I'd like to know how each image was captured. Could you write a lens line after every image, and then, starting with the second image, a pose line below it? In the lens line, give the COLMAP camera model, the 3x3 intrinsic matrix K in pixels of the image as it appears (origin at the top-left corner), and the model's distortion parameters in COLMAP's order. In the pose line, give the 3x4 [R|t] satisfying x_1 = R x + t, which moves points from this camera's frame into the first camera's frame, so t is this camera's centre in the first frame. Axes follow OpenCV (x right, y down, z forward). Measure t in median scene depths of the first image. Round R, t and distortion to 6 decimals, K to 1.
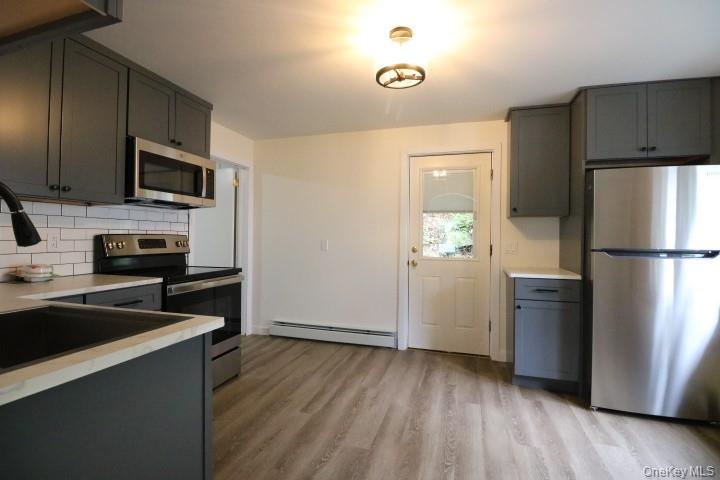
lens RADIAL K [[333.3, 0, 362.9], [0, 333.3, 235.9], [0, 0, 1]] dist [-0.001919, -0.012452]
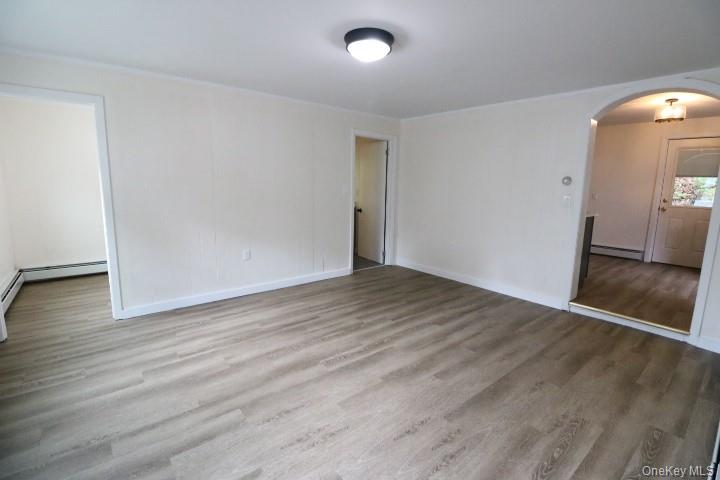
lens RADIAL K [[333.3, 0, 362.9], [0, 333.3, 235.9], [0, 0, 1]] dist [-0.001919, -0.012452]
pose [[0.838120, 0.091725, -0.537718, -0.248995], [-0.013310, 0.988906, 0.147943, -0.005905], [0.545323, -0.116837, 0.830043, -1.435921]]
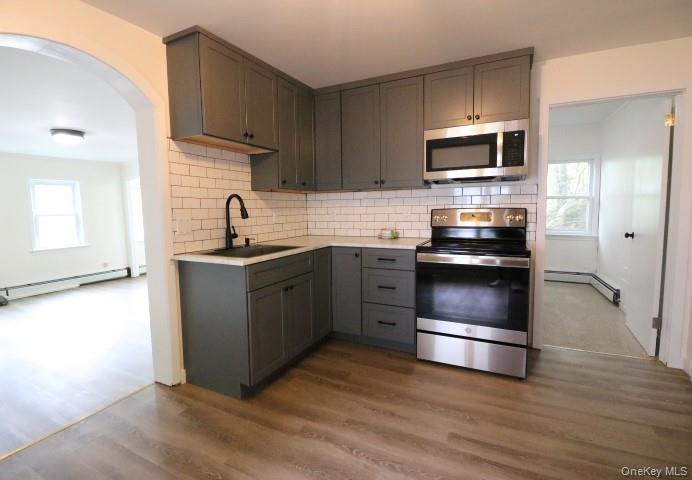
lens RADIAL K [[331.4, 0, 335.9], [0, 331.4, 236.4], [0, 0, 1]] dist [-0.000178, -0.000190]
pose [[-0.171550, 0.081032, -0.981837, 0.506283], [0.018856, 0.996699, 0.078964, -0.007435], [0.984995, -0.004968, -0.172512, 0.733827]]
